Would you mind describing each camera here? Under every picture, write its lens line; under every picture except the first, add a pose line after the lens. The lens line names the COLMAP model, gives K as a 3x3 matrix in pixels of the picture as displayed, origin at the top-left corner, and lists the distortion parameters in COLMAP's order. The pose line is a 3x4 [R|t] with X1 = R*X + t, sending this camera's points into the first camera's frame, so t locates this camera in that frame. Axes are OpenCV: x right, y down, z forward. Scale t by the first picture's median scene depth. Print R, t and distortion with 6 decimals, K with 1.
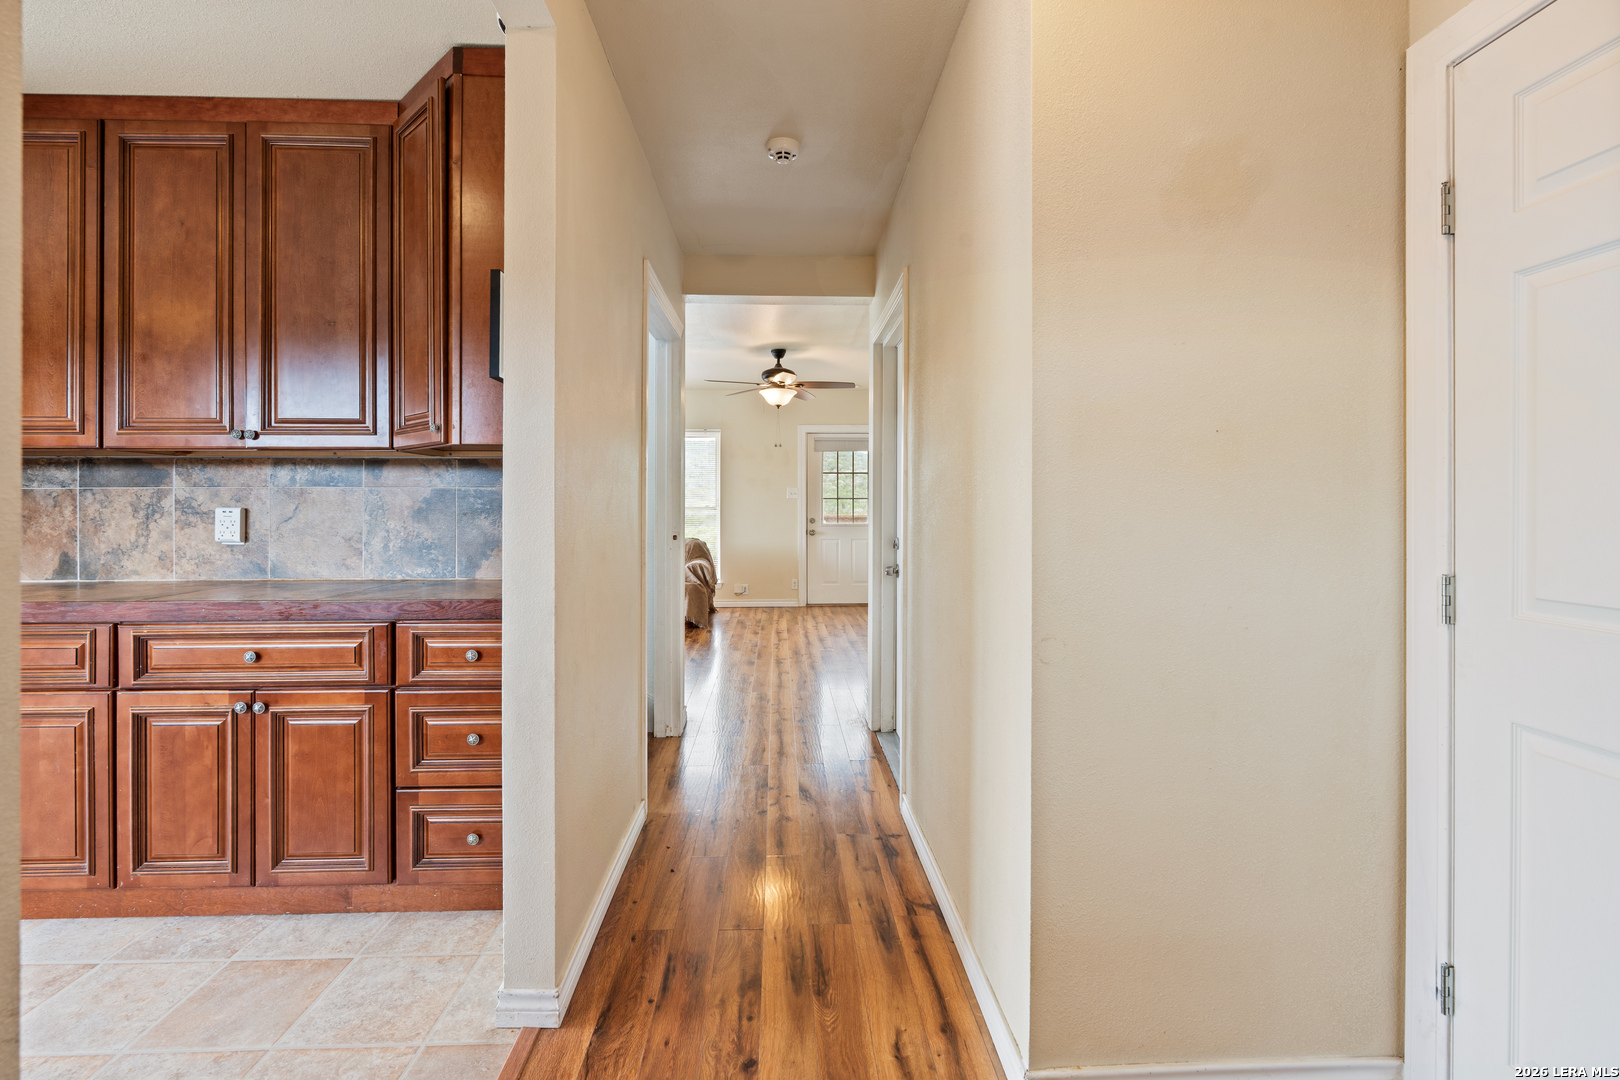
lens RADIAL K [[723.8, 0, 803.5], [0, 723.8, 502.5], [0, 0, 1]] dist [-0.007844, 0.001503]
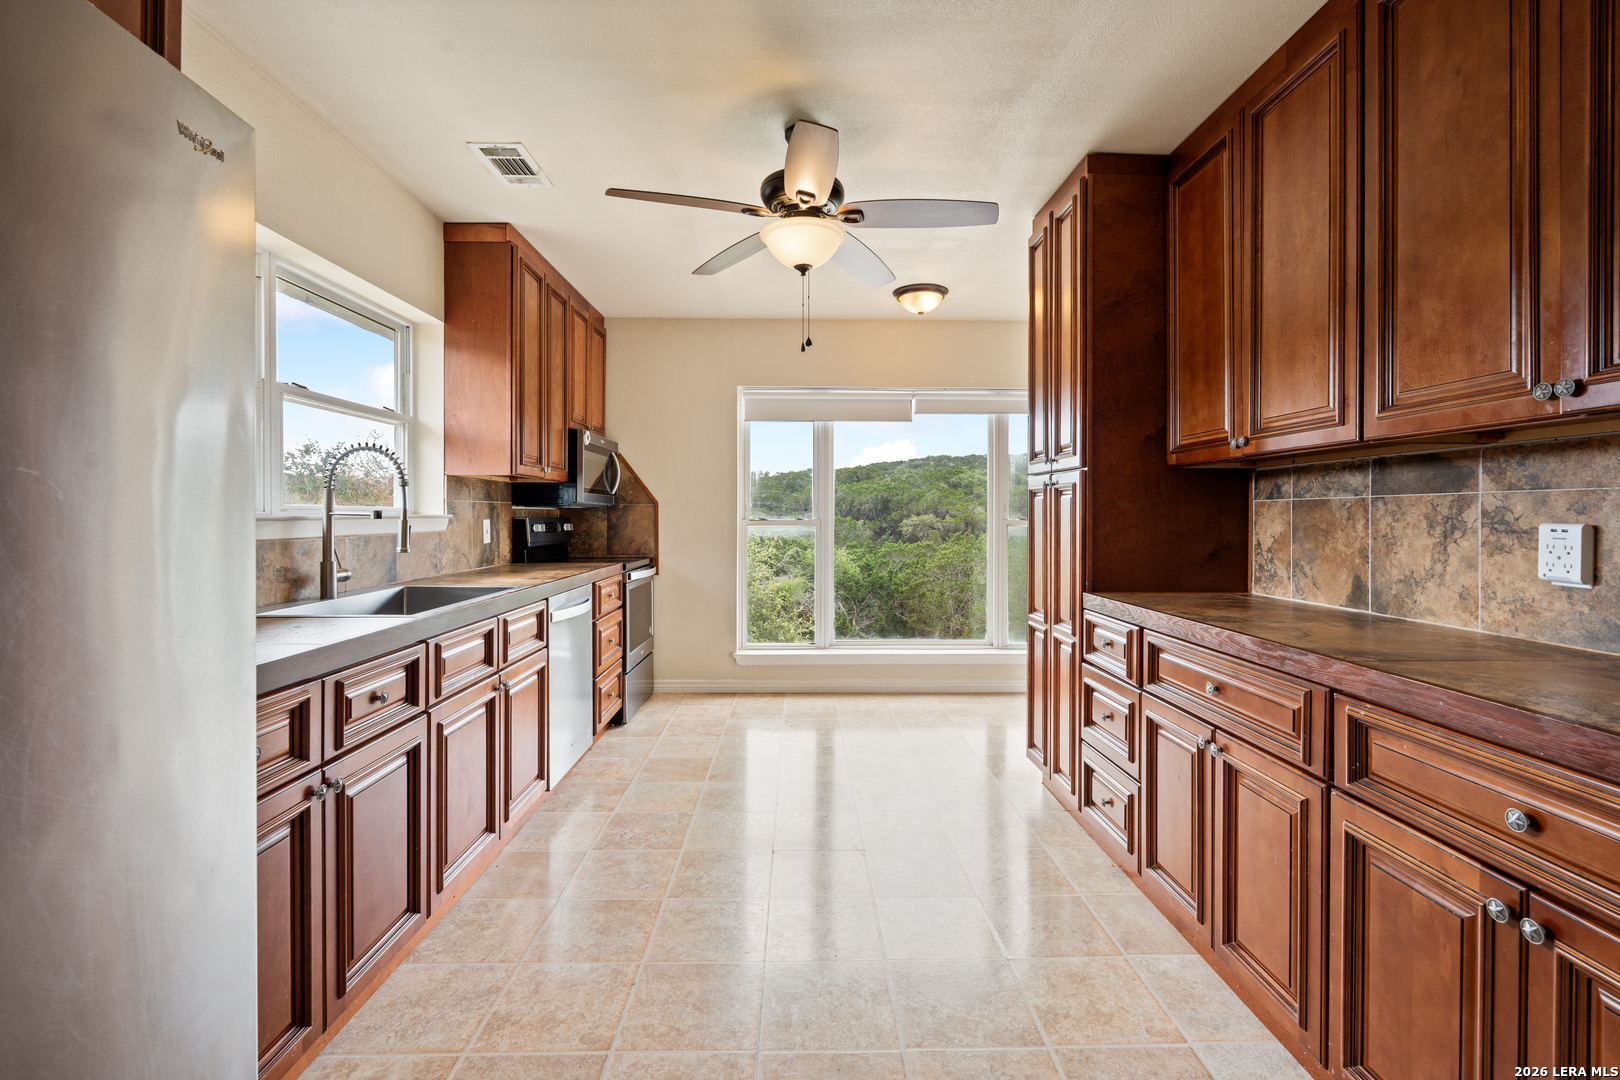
lens RADIAL K [[723.8, 0, 820.7], [0, 723.8, 515.2], [0, 0, 1]] dist [-0.007844, 0.001503]
pose [[-0.017453, 0.002388, -0.999845, -0.199587], [-0.002411, 0.999994, 0.002431, 0.000336], [0.999845, 0.002453, -0.017448, 0.405527]]
